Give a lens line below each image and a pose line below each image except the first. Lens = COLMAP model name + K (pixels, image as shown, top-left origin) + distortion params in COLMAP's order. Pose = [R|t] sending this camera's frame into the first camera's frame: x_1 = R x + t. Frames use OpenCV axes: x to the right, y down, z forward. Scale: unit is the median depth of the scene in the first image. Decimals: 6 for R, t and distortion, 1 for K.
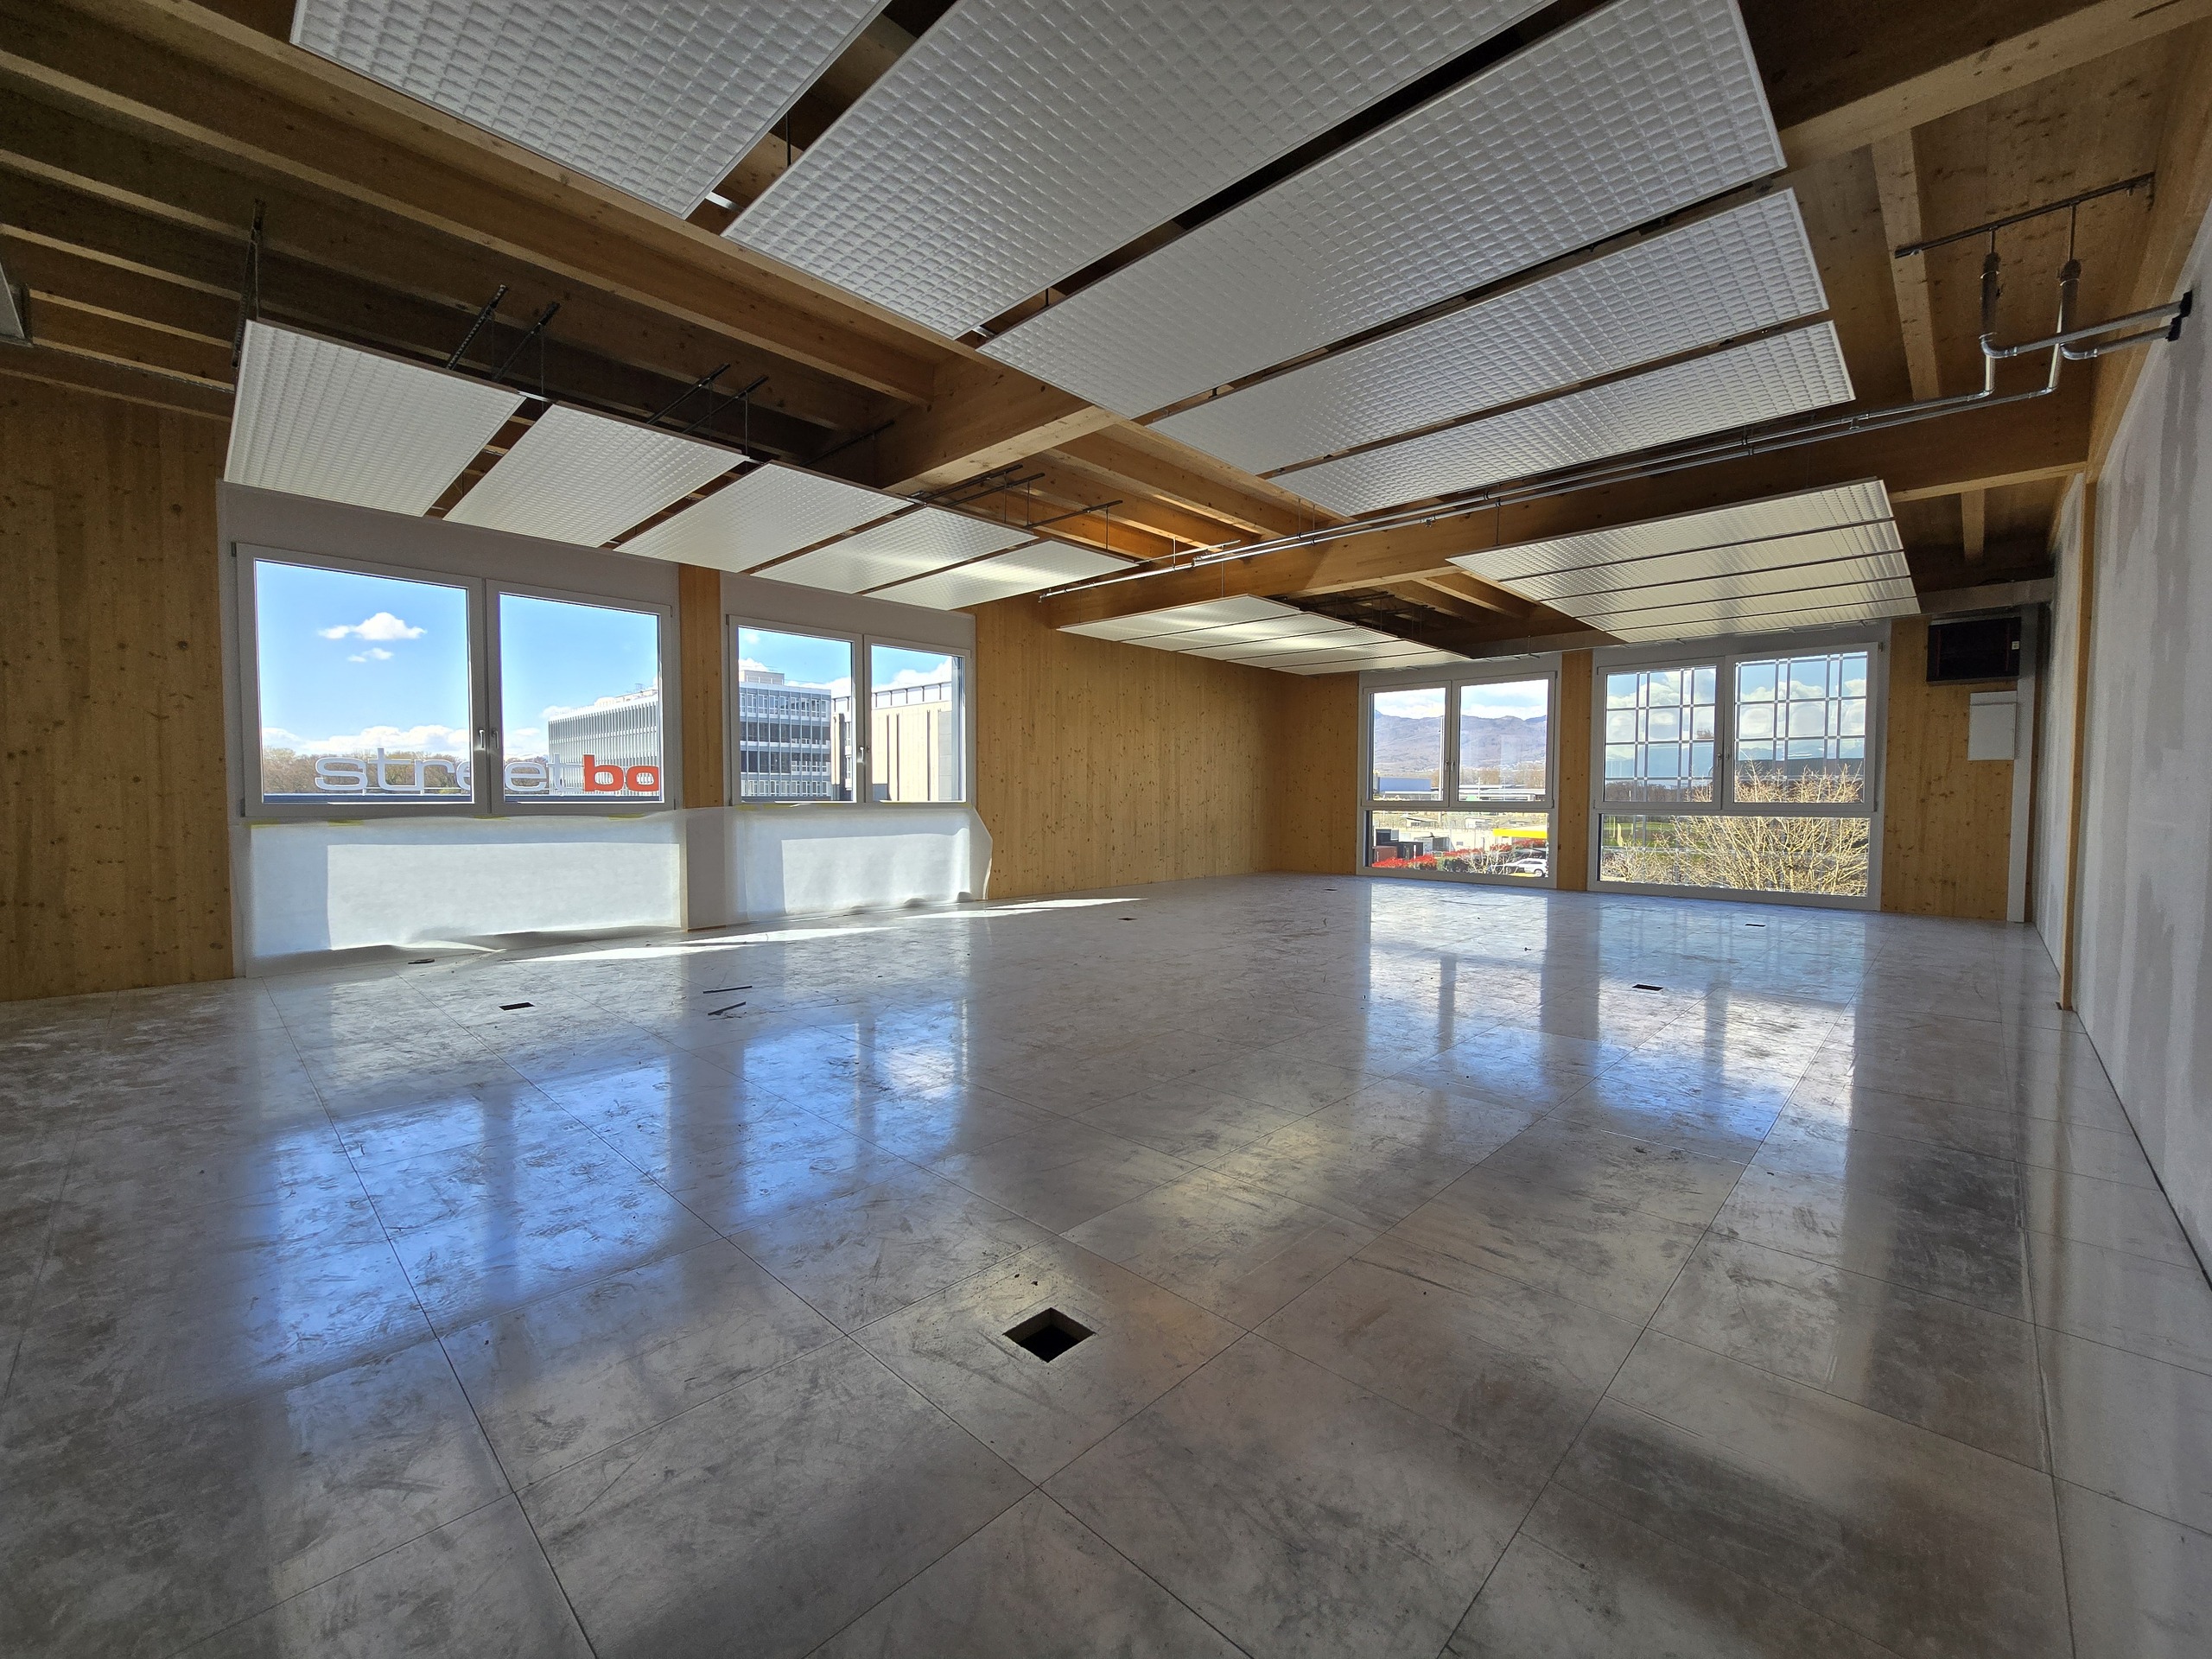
lens RADIAL K [[902.8, 0, 1095.1], [0, 902.8, 828.8], [0, 0, 1]] dist [-0.006526, 0.000709]
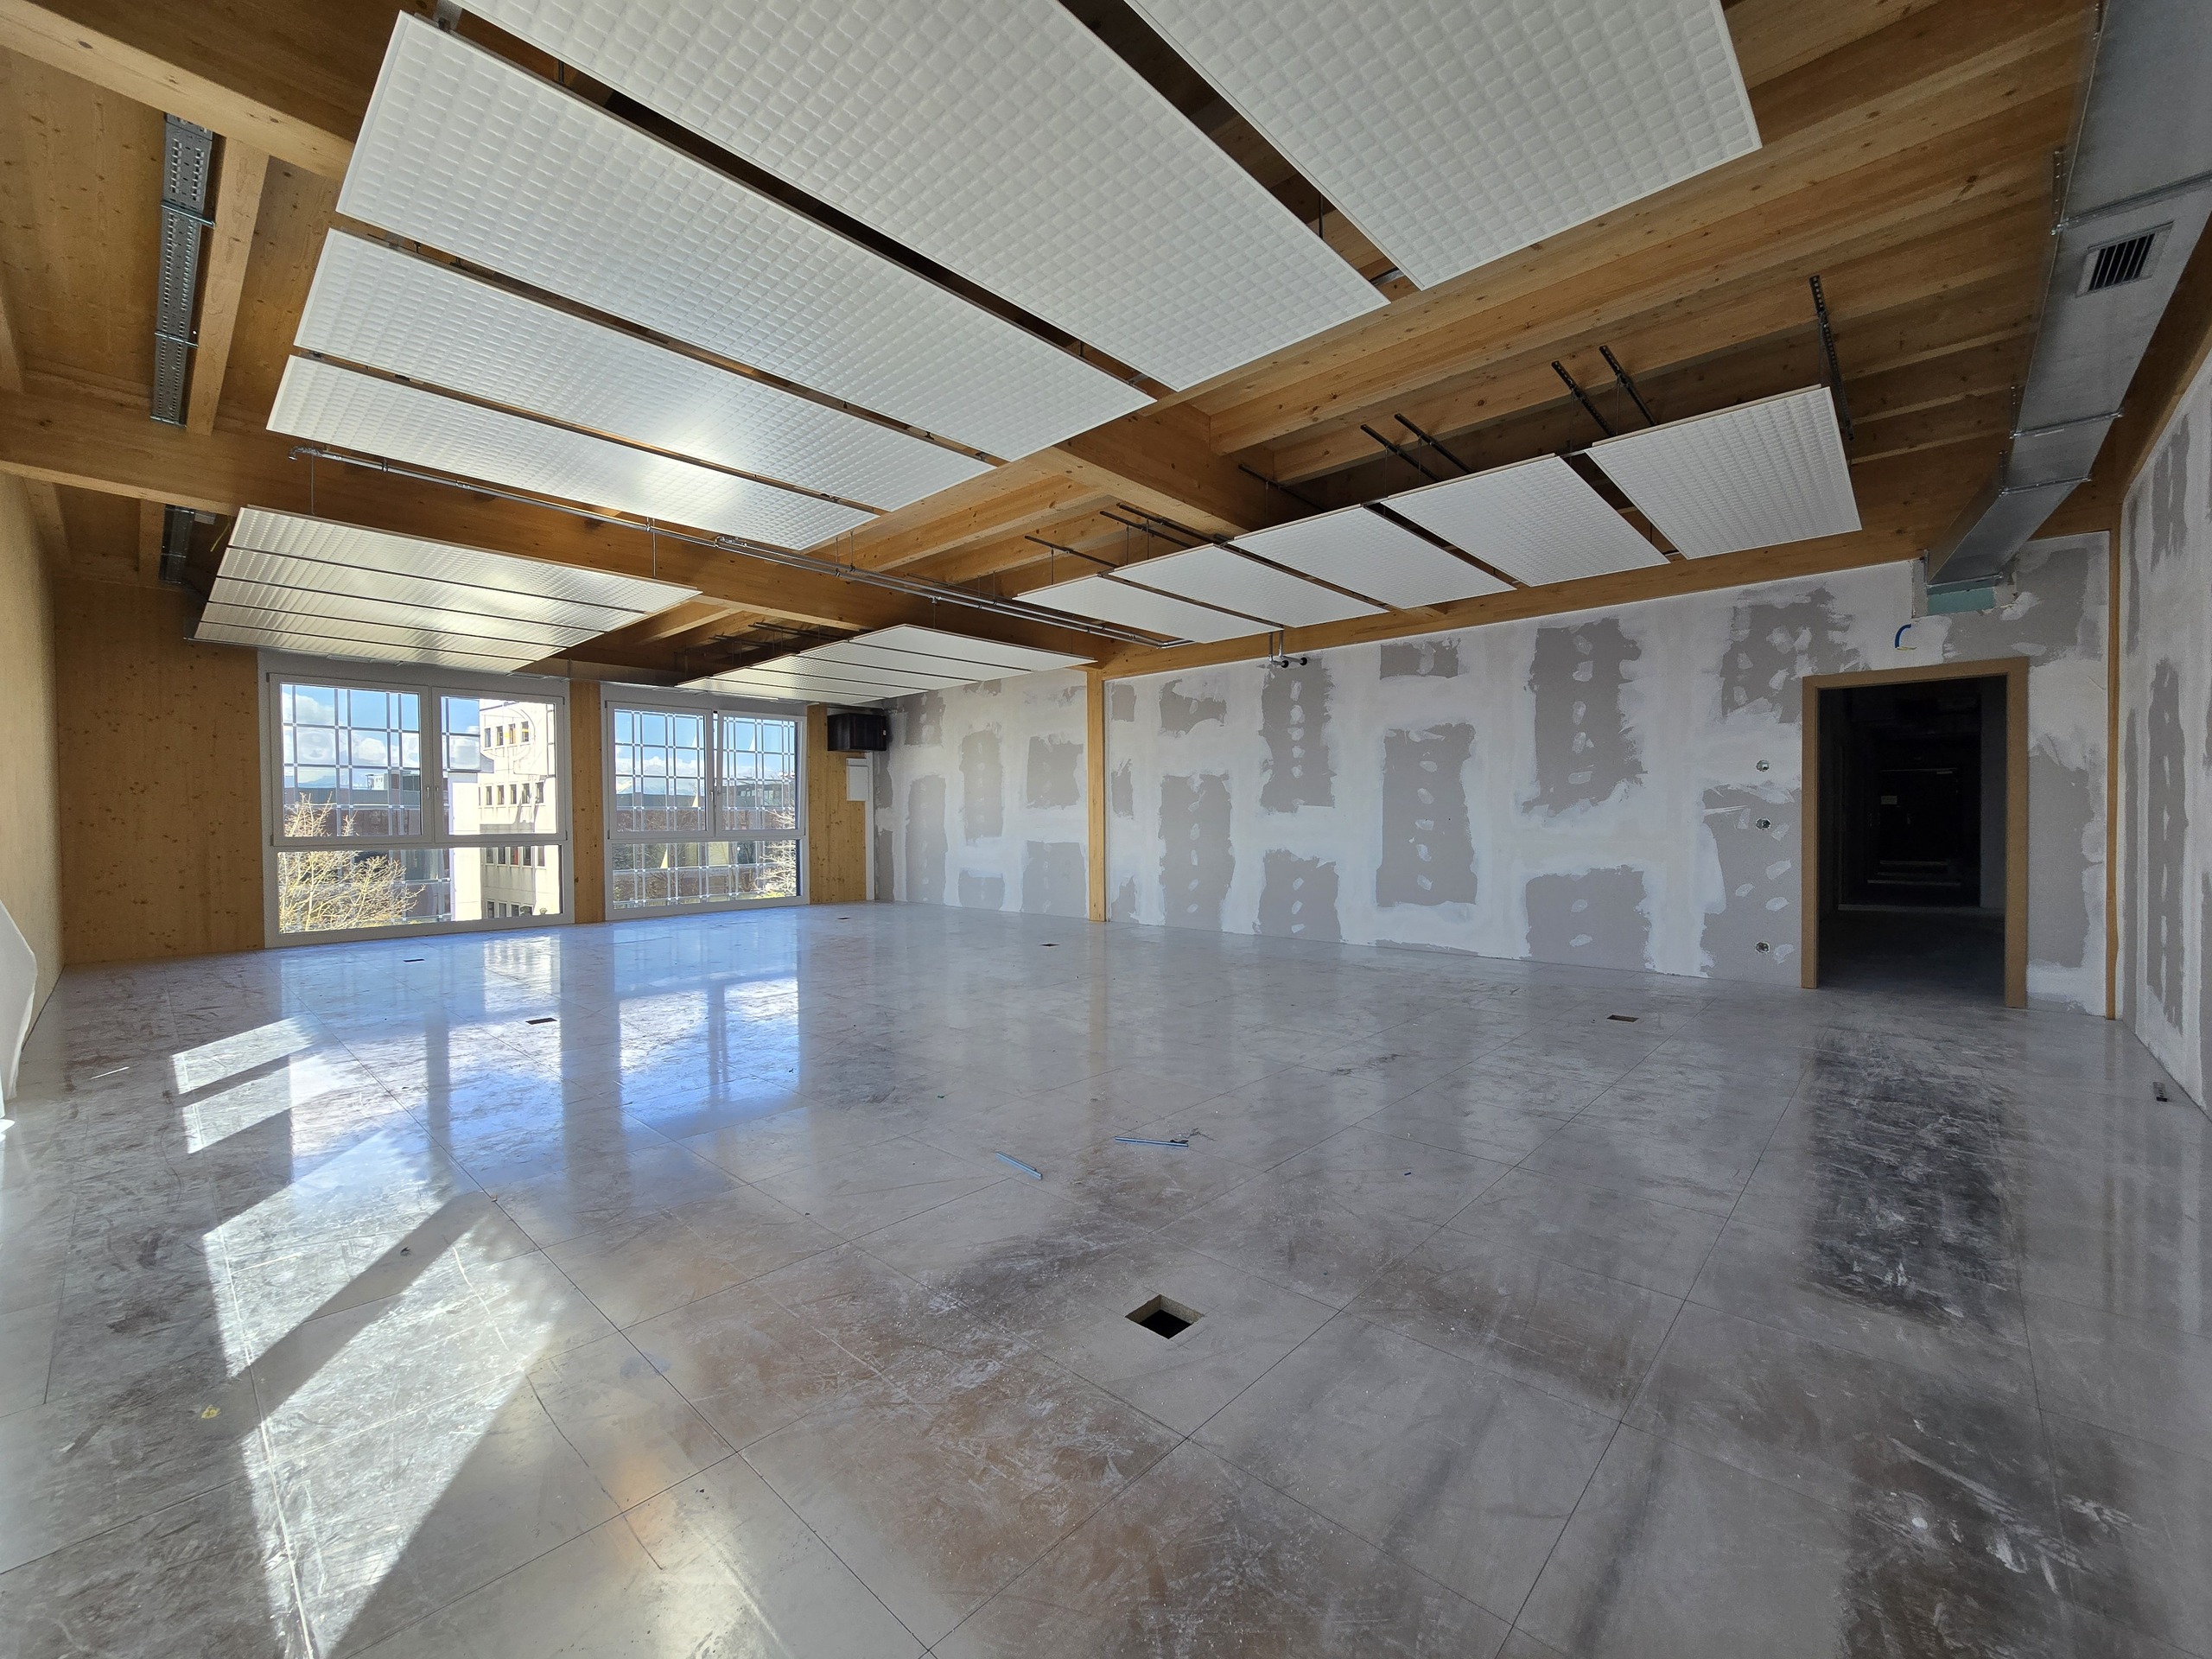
lens RADIAL K [[902.8, 0, 1102.8], [0, 902.8, 827.3], [0, 0, 1]] dist [-0.006526, 0.000709]
pose [[-0.020831, -0.012549, 0.999704, -1.020352], [0.048655, 0.998724, 0.013551, -0.048101], [-0.998598, 0.048923, -0.020194, 0.967799]]
